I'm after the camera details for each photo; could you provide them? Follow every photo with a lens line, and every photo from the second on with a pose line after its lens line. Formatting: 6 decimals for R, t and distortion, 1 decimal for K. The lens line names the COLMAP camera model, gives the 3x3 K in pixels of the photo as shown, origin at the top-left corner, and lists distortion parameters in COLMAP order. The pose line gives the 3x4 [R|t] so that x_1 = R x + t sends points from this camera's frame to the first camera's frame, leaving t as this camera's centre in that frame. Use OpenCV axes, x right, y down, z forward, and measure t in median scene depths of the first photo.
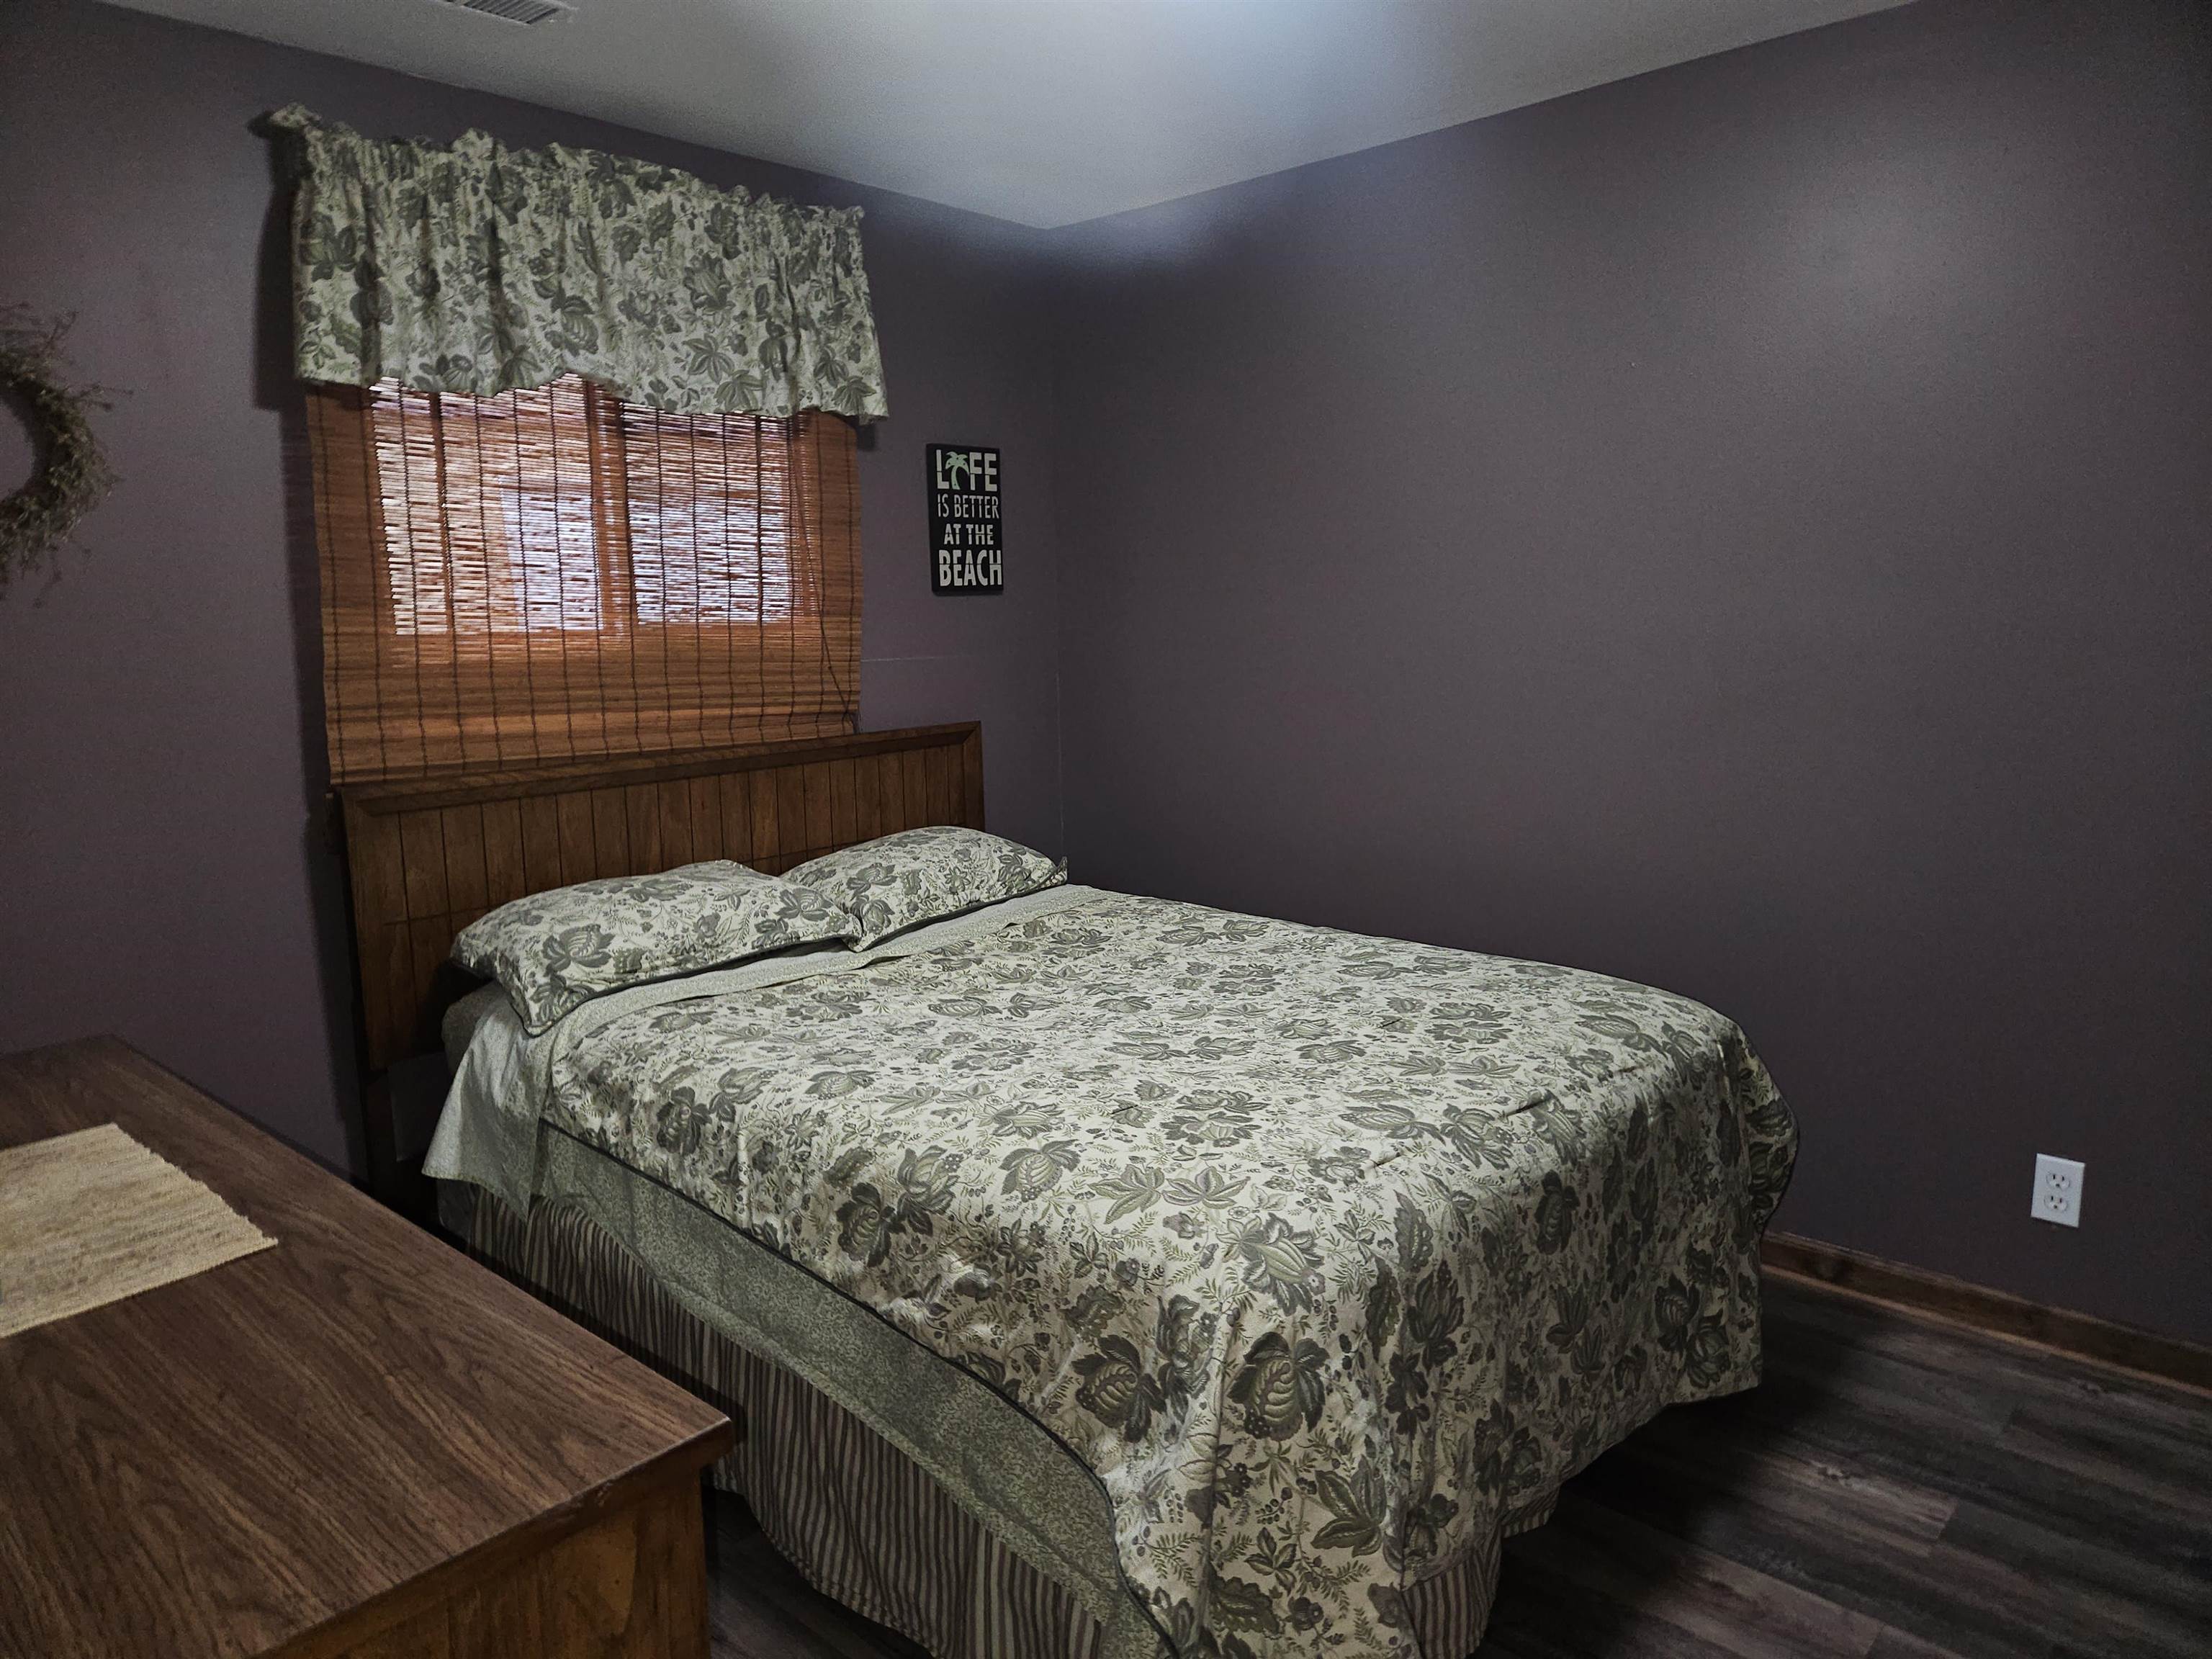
lens RADIAL K [[1474.1, 0, 1099.1], [0, 1474.1, 828.2], [0, 0, 1]] dist [0.067945, -0.042170]
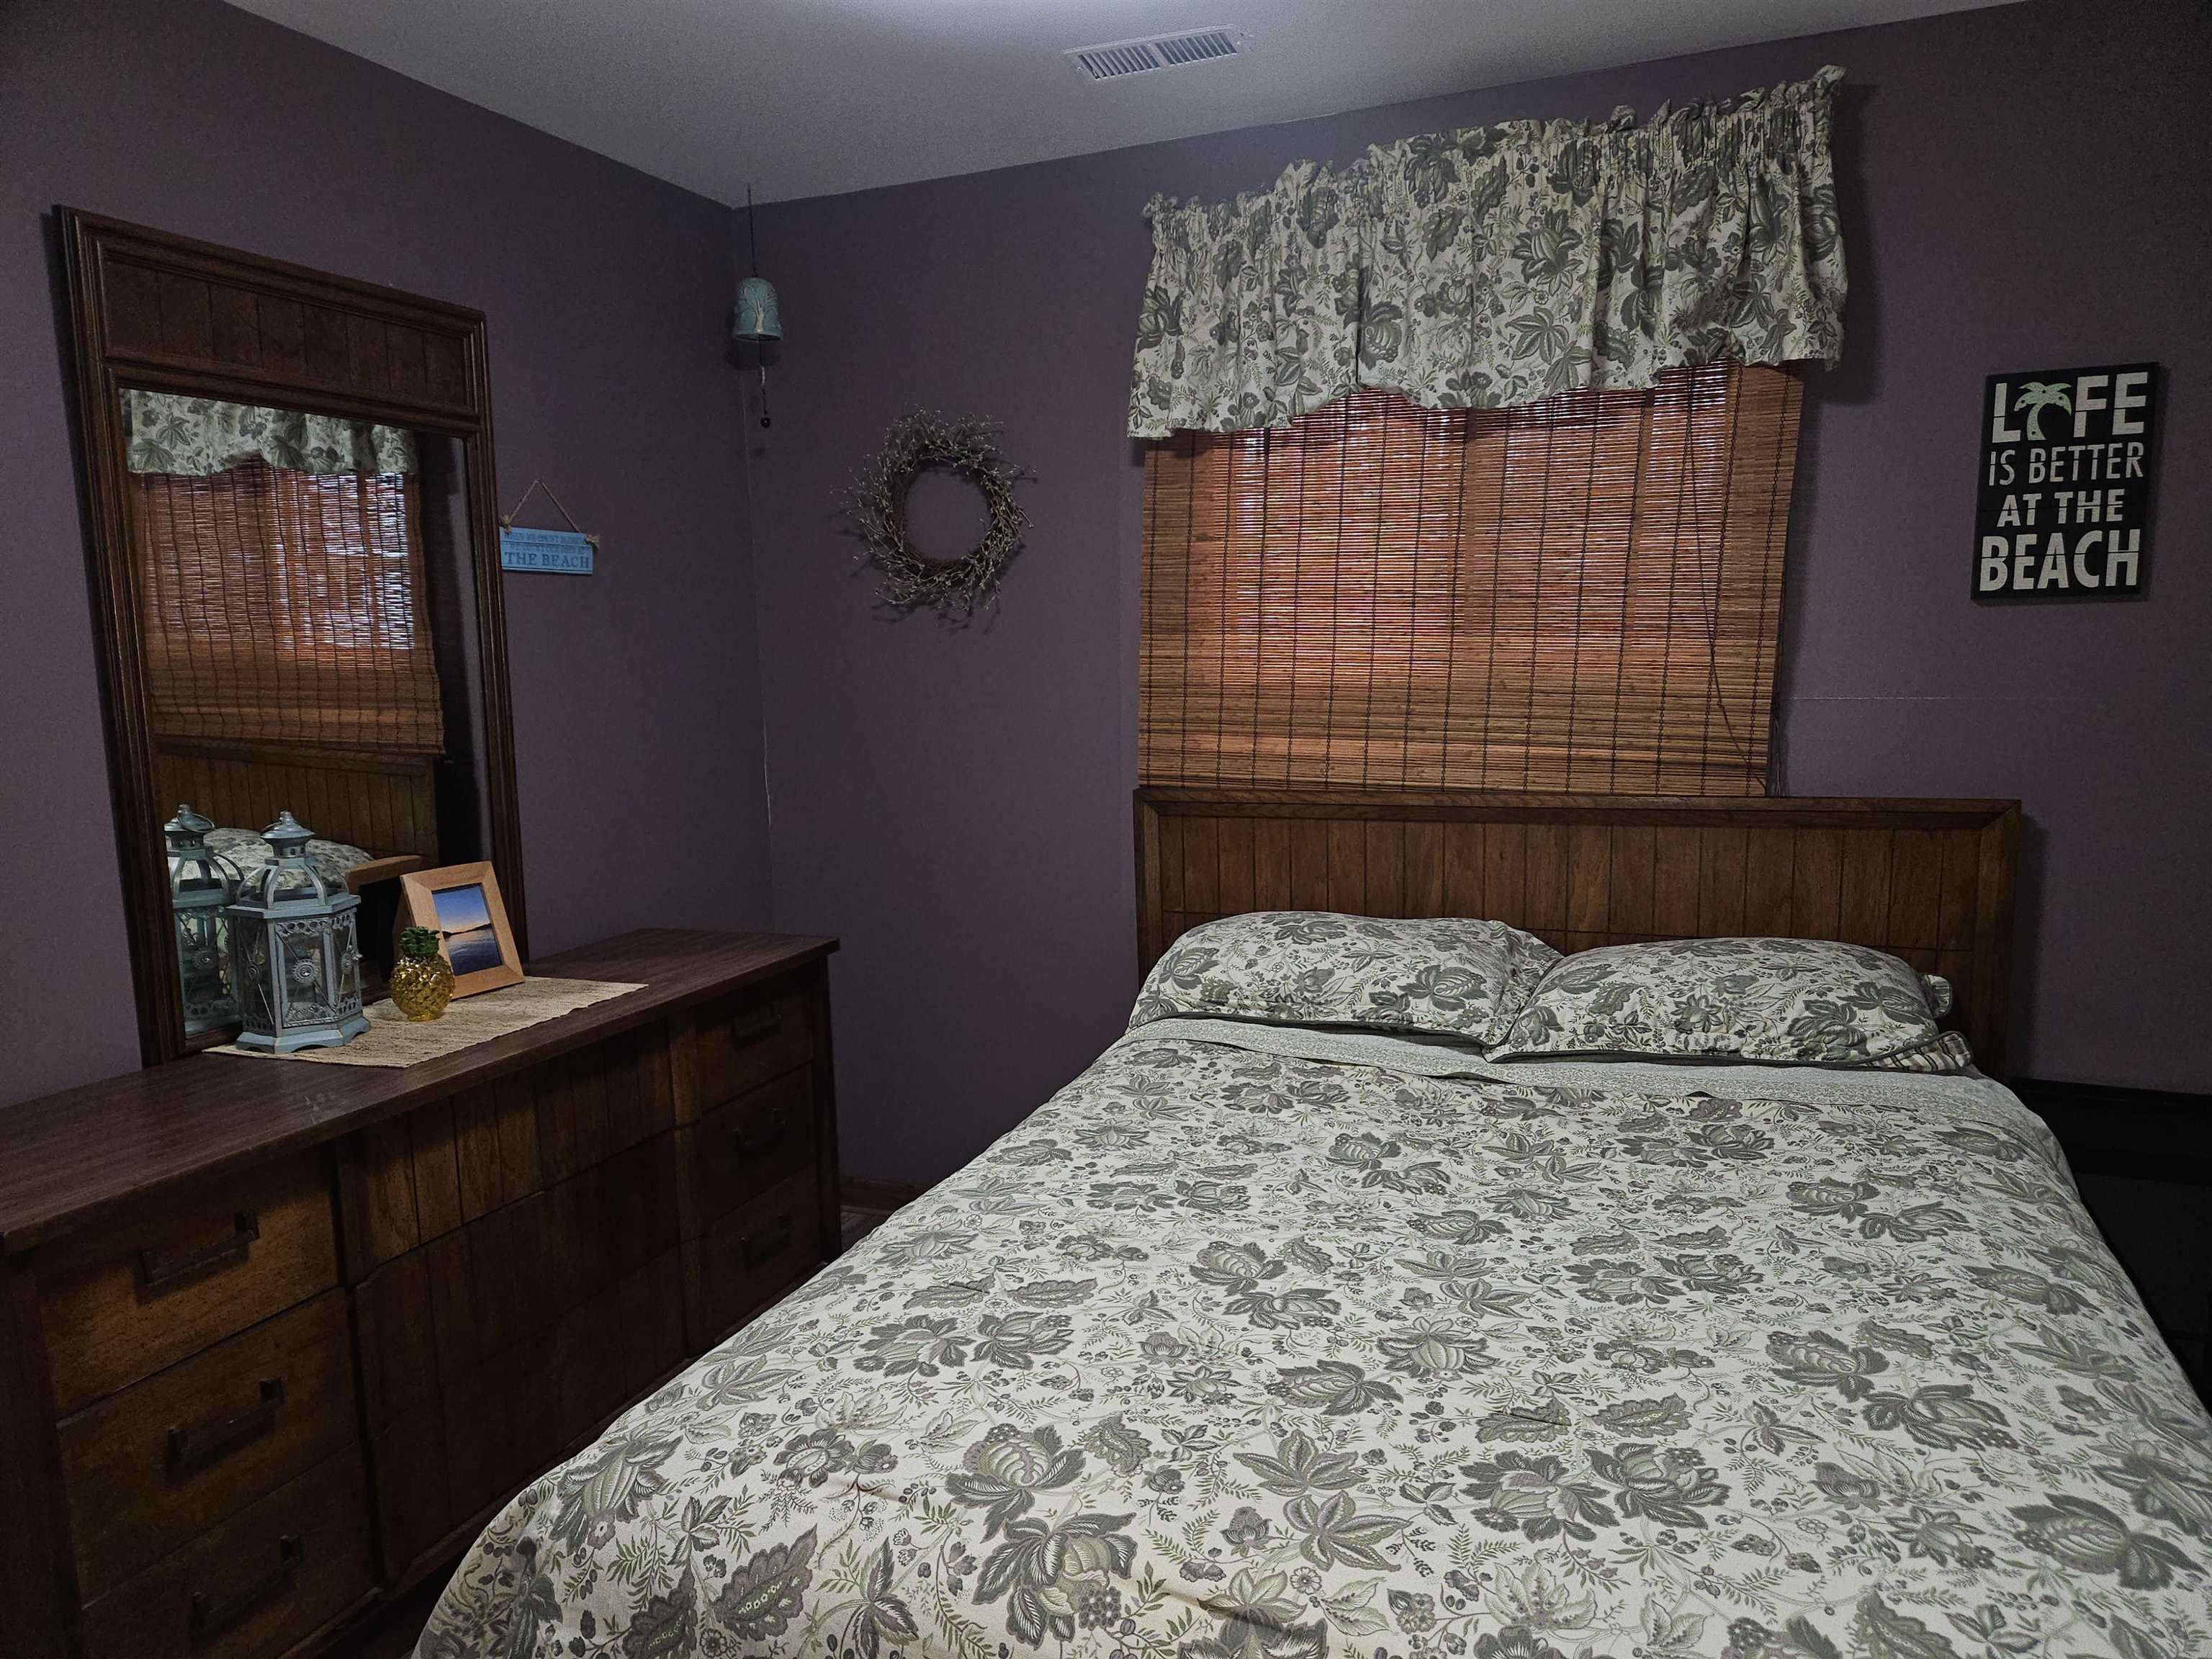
lens RADIAL K [[1474.1, 0, 1090.7], [0, 1474.1, 850.5], [0, 0, 1]] dist [0.067945, -0.042170]
pose [[0.346605, 0.154093, -0.925268, 0.524544], [-0.126886, 0.985050, 0.116518, -0.102717], [0.929390, 0.077018, 0.360975, 0.525204]]
